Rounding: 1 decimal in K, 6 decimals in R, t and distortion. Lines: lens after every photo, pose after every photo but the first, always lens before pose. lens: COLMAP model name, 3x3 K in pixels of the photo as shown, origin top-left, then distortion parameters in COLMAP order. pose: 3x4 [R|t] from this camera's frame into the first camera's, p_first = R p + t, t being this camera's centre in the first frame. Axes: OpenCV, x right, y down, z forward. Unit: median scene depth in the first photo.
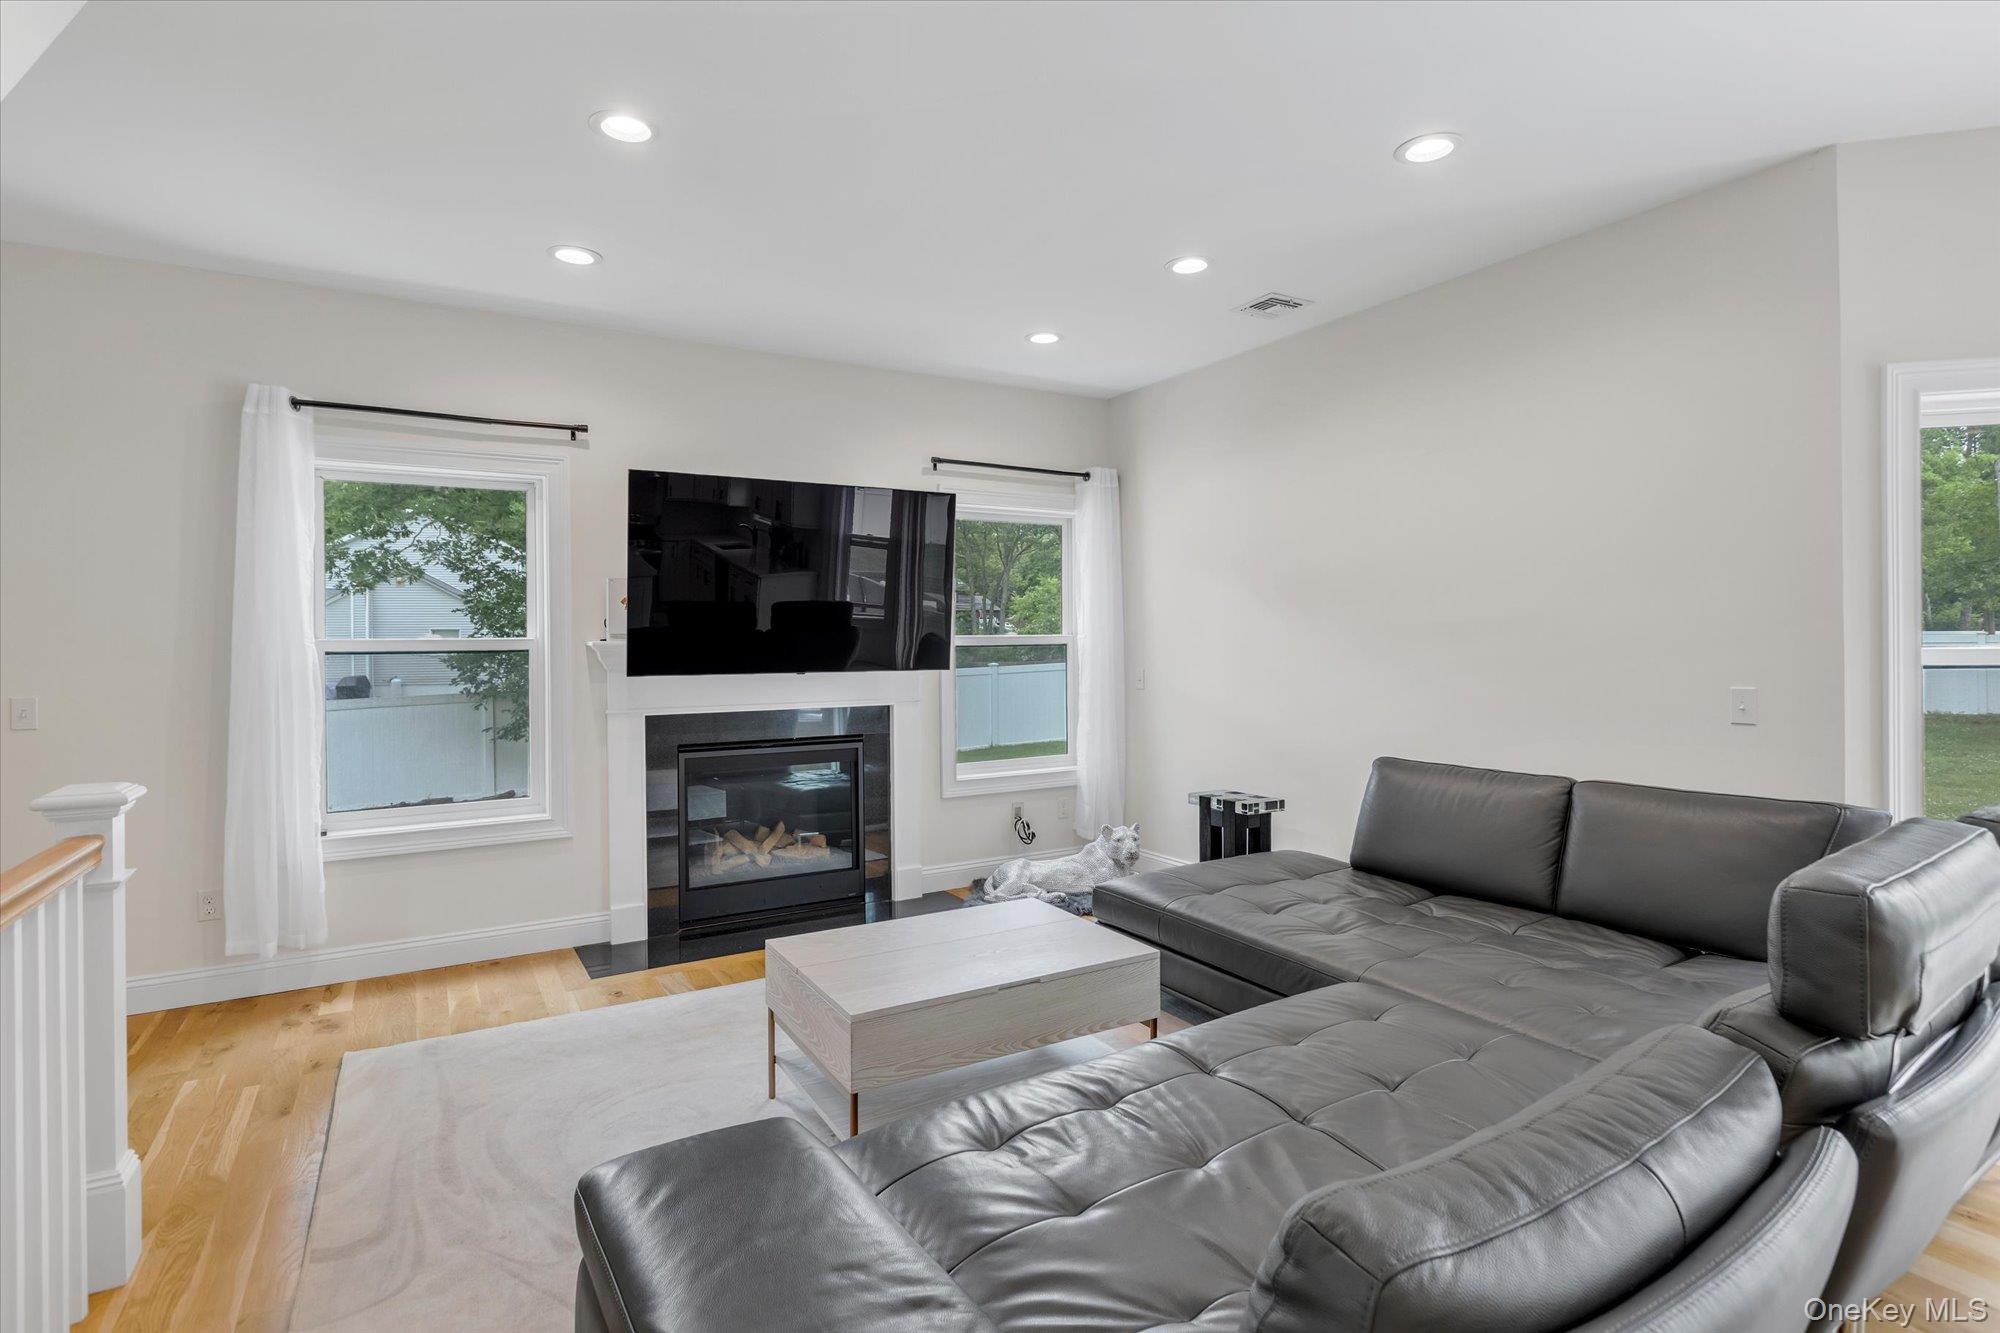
lens RADIAL K [[956.2, 0, 993.8], [0, 956.2, 650.2], [0, 0, 1]] dist [-0.009609, -0.000322]
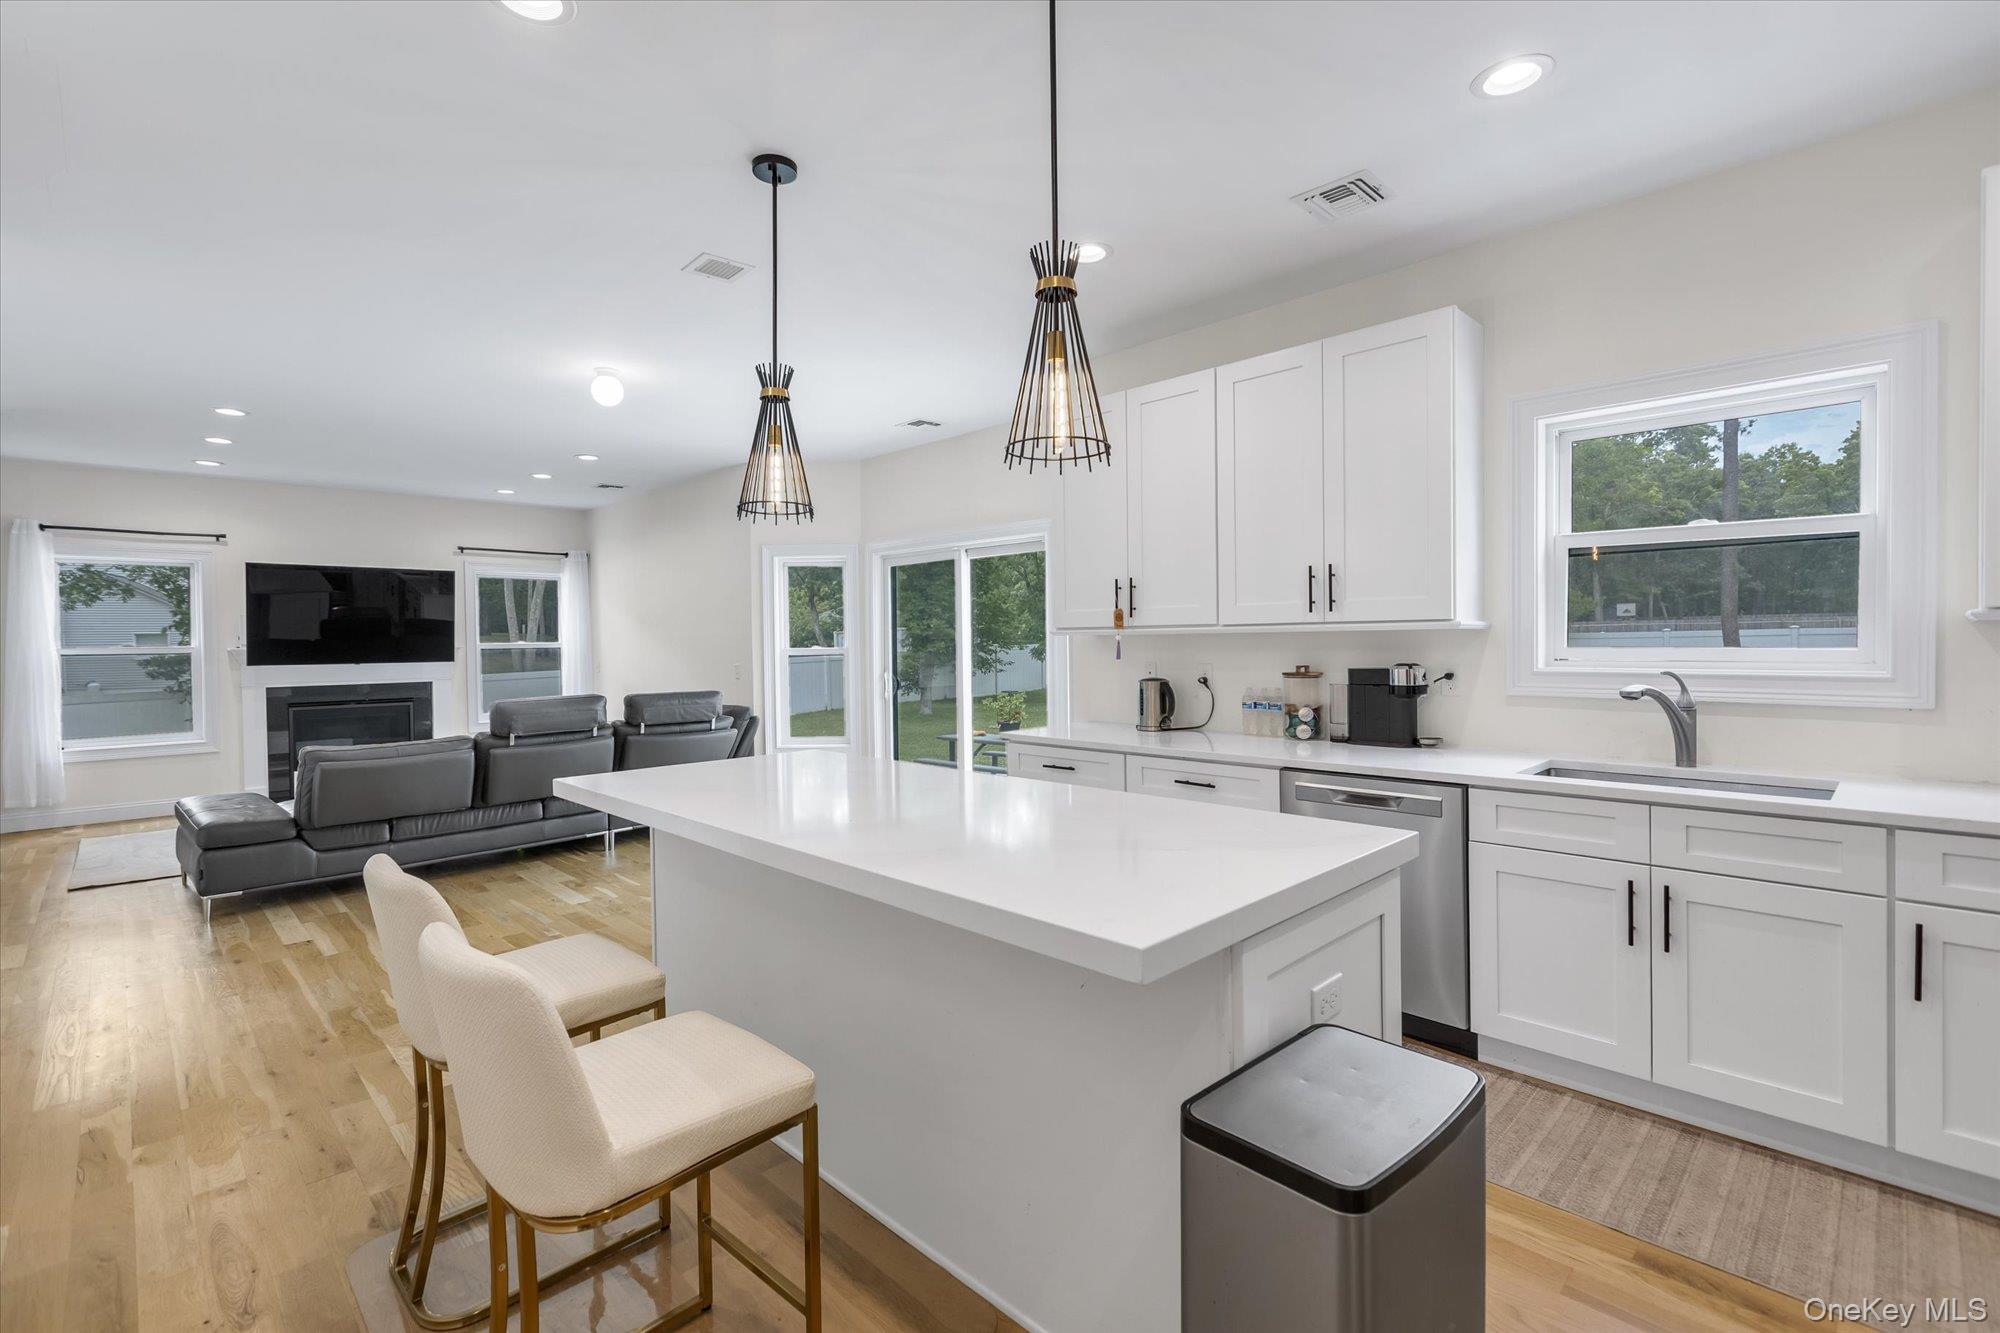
lens RADIAL K [[912.7, 0, 1019.6], [0, 912.7, 659.8], [0, 0, 1]] dist [0.002418, -0.001681]
pose [[0.972606, -0.008013, 0.232320, 0.676245], [0.005441, 0.999917, 0.011707, 0.000890], [-0.232394, -0.010123, 0.972569, -1.121507]]
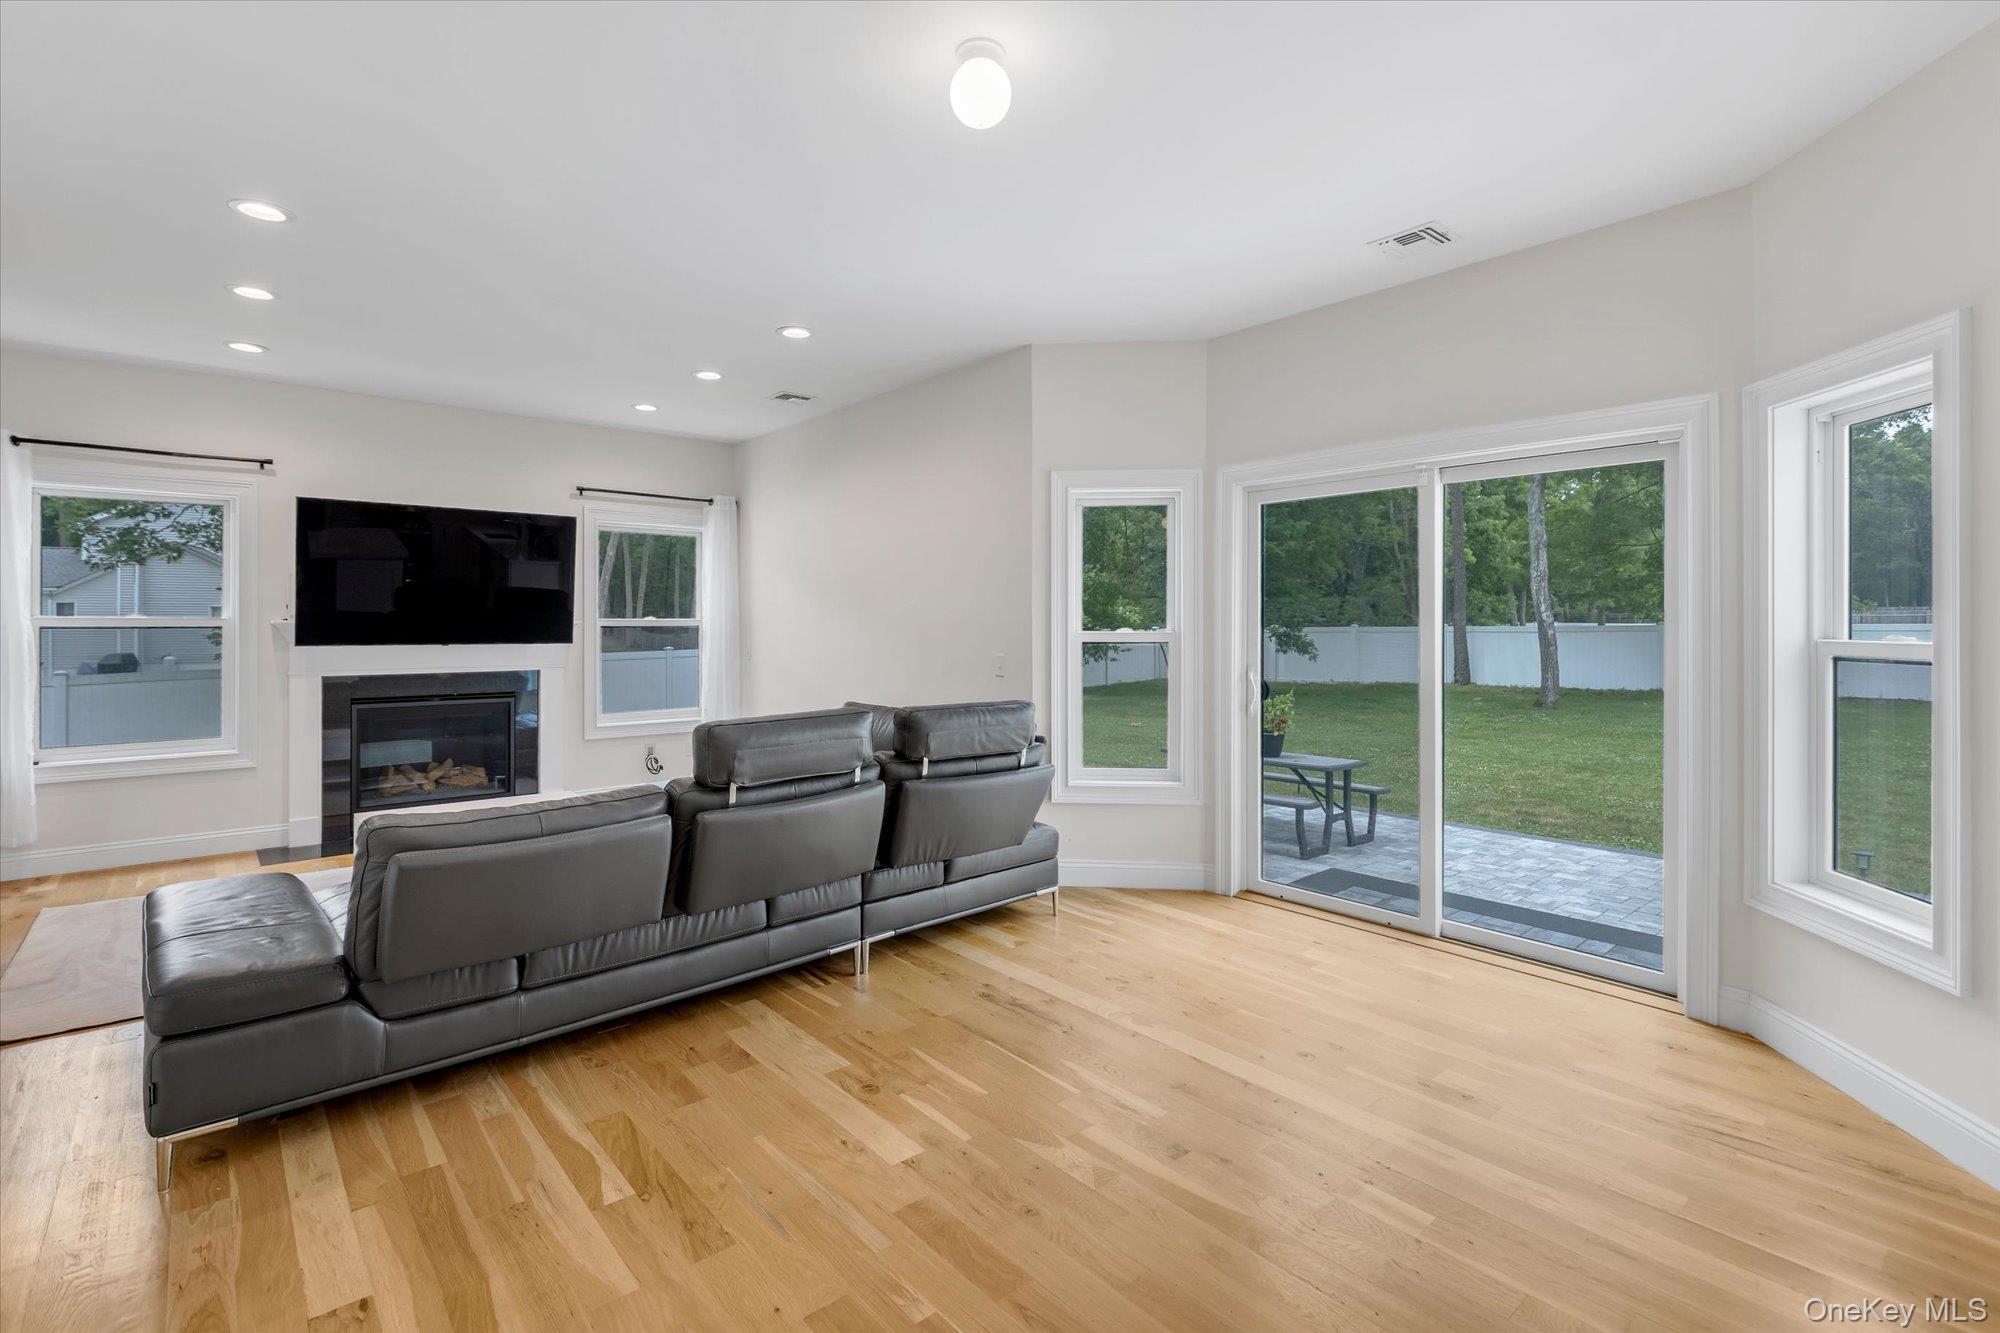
lens RADIAL K [[912.7, 0, 993.6], [0, 912.7, 626.3], [0, 0, 1]] dist [0.002418, -0.001681]
pose [[0.986253, 0.009133, 0.164991, 0.359506], [-0.008060, 0.999942, -0.007171, 0.000044], [-0.165047, 0.005743, 0.986269, -0.428339]]
